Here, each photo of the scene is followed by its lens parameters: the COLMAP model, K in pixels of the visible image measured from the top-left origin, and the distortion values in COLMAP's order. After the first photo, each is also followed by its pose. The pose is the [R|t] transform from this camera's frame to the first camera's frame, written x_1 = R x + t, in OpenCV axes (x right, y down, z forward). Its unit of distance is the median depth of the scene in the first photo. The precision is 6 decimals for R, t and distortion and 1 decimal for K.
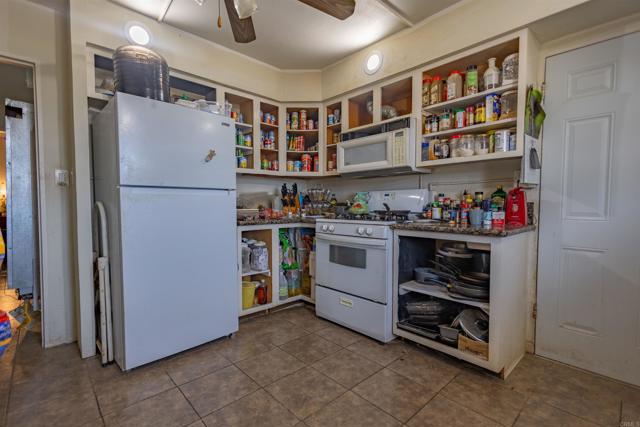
lens RADIAL K [[292.1, 0, 318.2], [0, 292.1, 215.7], [0, 0, 1]] dist [0.003258, 0.000505]
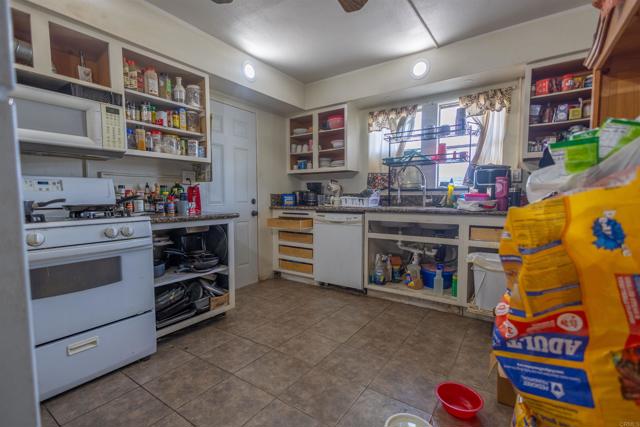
lens RADIAL K [[292.1, 0, 318.2], [0, 292.1, 215.7], [0, 0, 1]] dist [0.003258, 0.000505]
pose [[-0.214947, -0.063936, 0.974531, -0.744753], [0.042132, 0.996319, 0.074658, -0.026019], [-0.975717, 0.057107, -0.211462, 0.706334]]
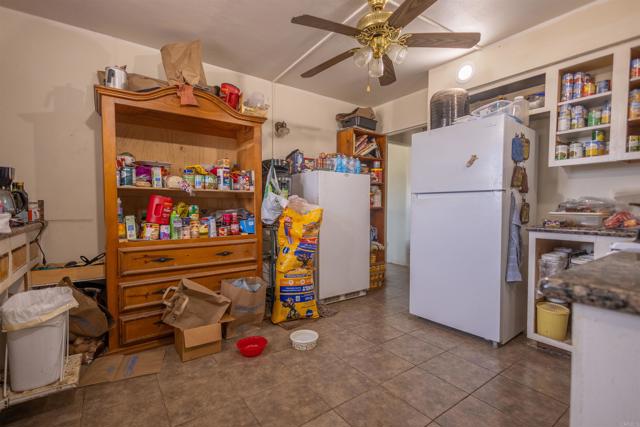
lens RADIAL K [[292.1, 0, 318.2], [0, 292.1, 215.7], [0, 0, 1]] dist [0.003258, 0.000505]
pose [[-0.130572, 0.034346, -0.990844, 0.782986], [-0.042017, 0.998310, 0.040142, -0.023191], [0.990548, 0.046874, -0.128909, 0.593702]]
